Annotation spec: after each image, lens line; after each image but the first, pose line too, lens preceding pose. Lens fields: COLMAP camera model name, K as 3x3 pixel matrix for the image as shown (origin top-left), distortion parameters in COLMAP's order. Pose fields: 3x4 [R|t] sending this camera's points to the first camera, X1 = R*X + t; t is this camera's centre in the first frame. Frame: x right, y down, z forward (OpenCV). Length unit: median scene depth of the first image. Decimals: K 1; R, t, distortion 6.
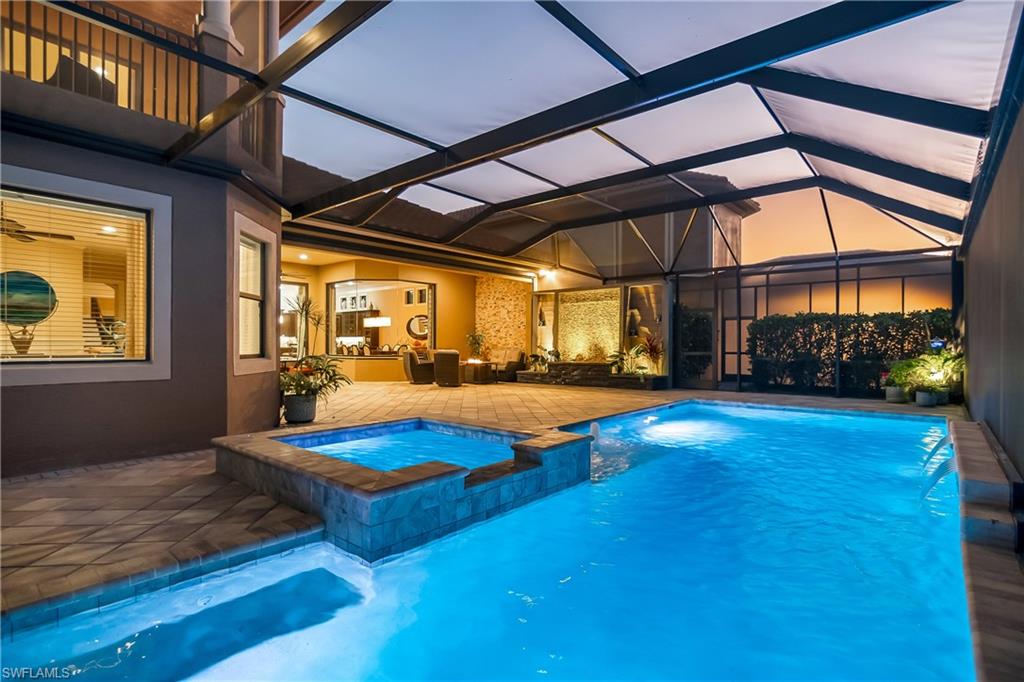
lens RADIAL K [[517.6, 0, 510.2], [0, 517.6, 345.4], [0, 0, 1]] dist [-0.004063, -0.001168]
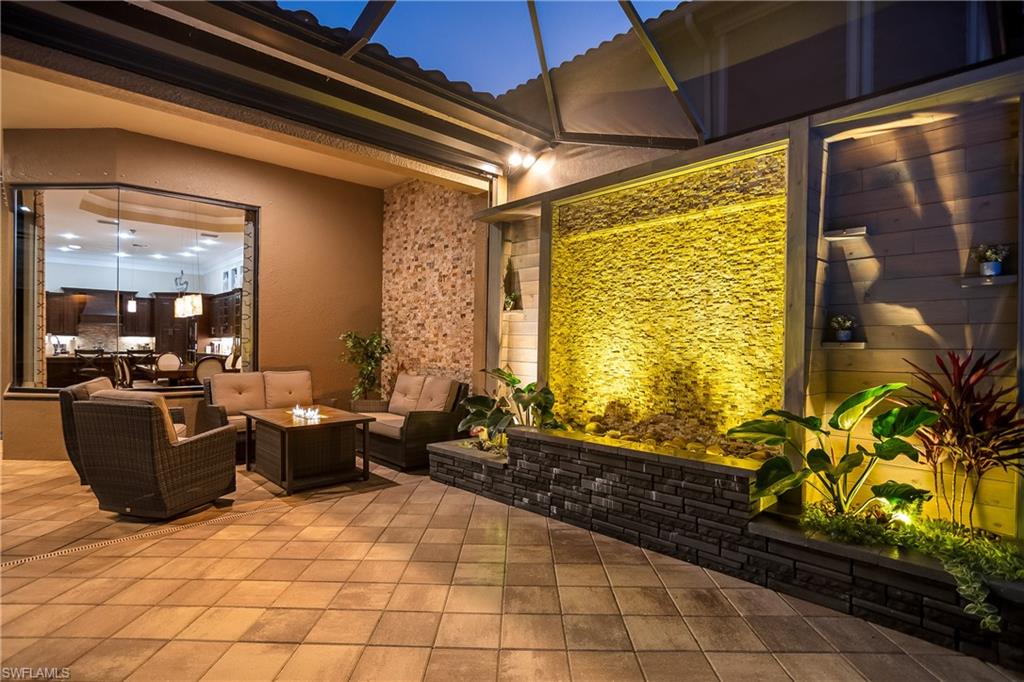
lens RADIAL K [[517.6, 0, 510.2], [0, 517.6, 345.4], [0, 0, 1]] dist [-0.004063, -0.001168]
pose [[0.994925, 0.007899, -0.100307, 0.105340], [-0.007922, 0.999969, 0.000175, -0.015561], [0.100305, 0.000621, 0.994956, 0.720353]]
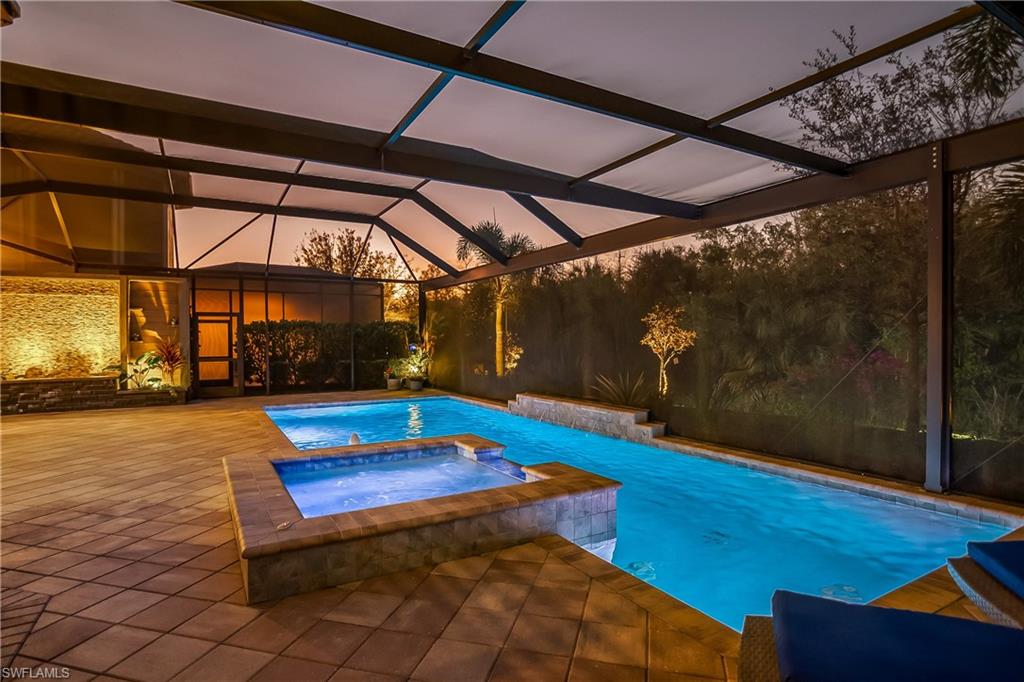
lens RADIAL K [[517.6, 0, 510.2], [0, 517.6, 345.4], [0, 0, 1]] dist [-0.004063, -0.001168]
pose [[0.331871, -0.012477, 0.943242, -0.320190], [0.008467, 0.999912, 0.010247, -0.014668], [-0.943287, 0.004586, 0.331947, 0.169434]]
